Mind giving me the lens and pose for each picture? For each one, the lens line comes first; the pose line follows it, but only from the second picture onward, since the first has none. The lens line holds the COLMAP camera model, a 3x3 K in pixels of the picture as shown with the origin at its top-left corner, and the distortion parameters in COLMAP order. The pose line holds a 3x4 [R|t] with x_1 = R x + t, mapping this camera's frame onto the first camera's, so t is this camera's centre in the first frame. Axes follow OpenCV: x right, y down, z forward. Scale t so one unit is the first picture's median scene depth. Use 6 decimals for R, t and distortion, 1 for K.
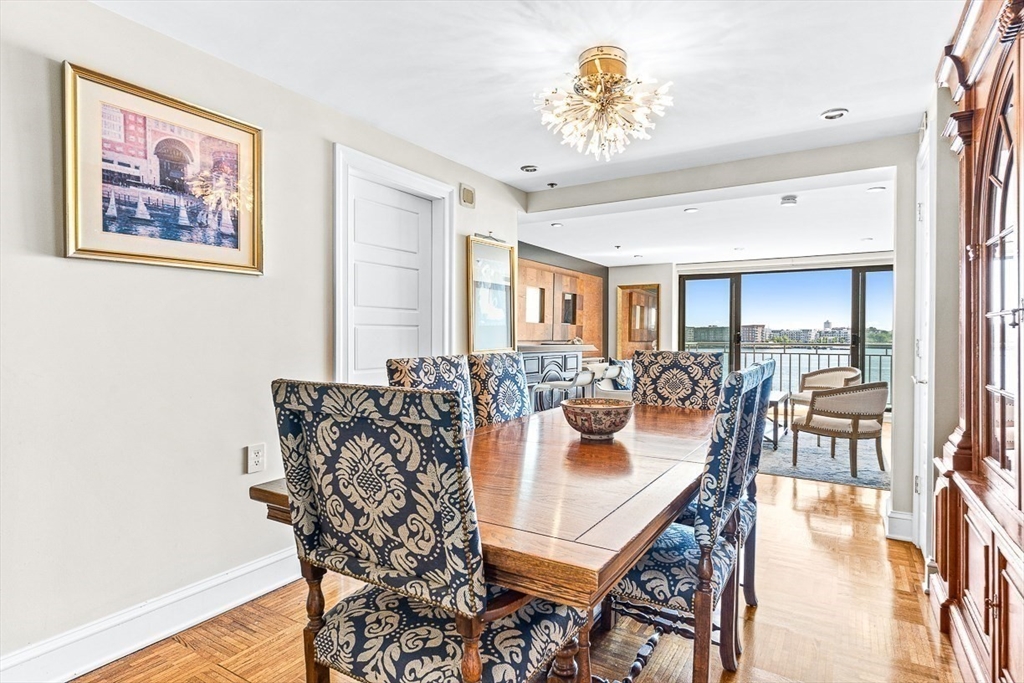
lens RADIAL K [[526.5, 0, 546.3], [0, 526.5, 340.3], [0, 0, 1]] dist [-0.001815, -0.000061]
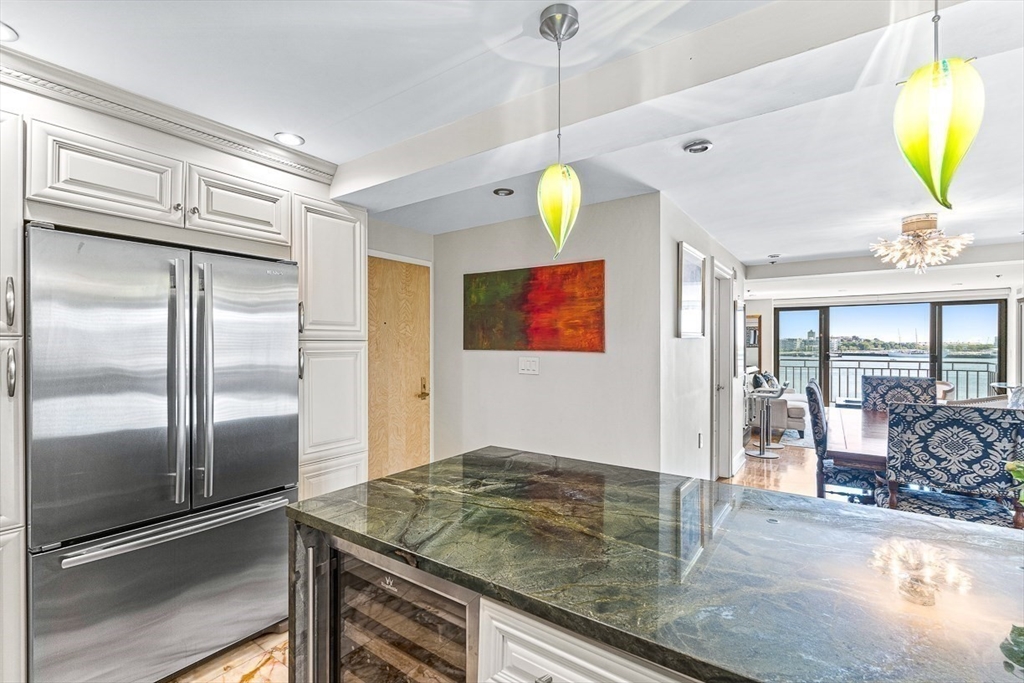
lens RADIAL K [[457.2, 0, 512.2], [0, 457.2, 346.4], [0, 0, 1]] dist [-0.001142, 0.000209]
pose [[0.995921, -0.004643, -0.090107, -2.014825], [0.004013, 0.999966, -0.007170, -0.167533], [0.090137, 0.006780, 0.995906, -1.178213]]
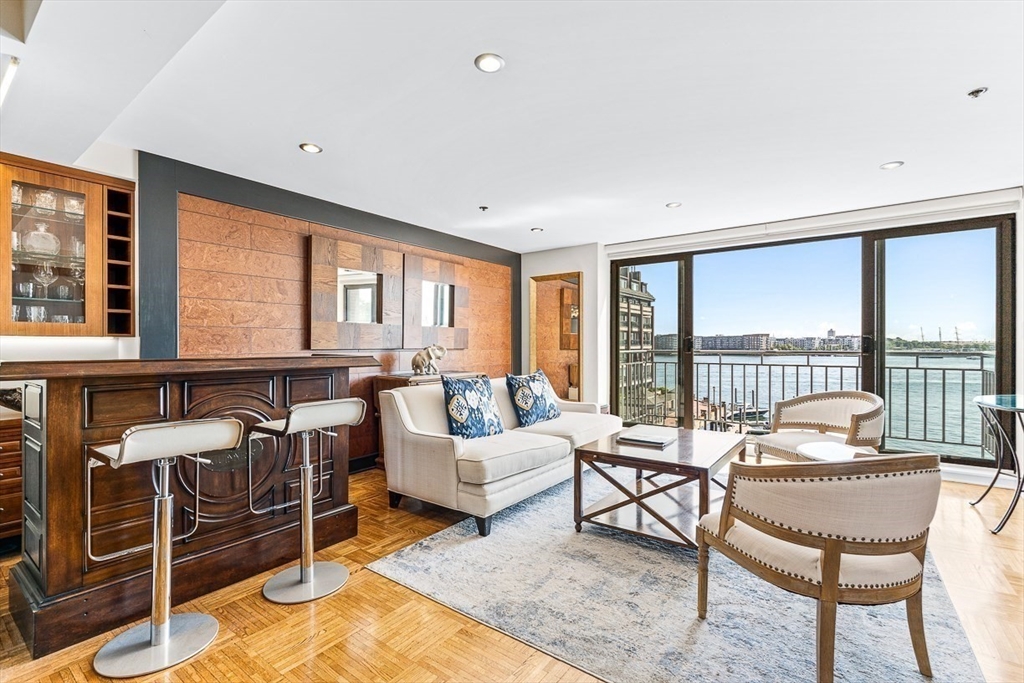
lens RADIAL K [[457.2, 0, 512.2], [0, 457.2, 346.4], [0, 0, 1]] dist [-0.001142, 0.000209]
pose [[0.992925, -0.004446, -0.118657, 1.362707], [0.003871, 0.999980, -0.005070, 0.008206], [0.118677, 0.004575, 0.992922, 2.424348]]
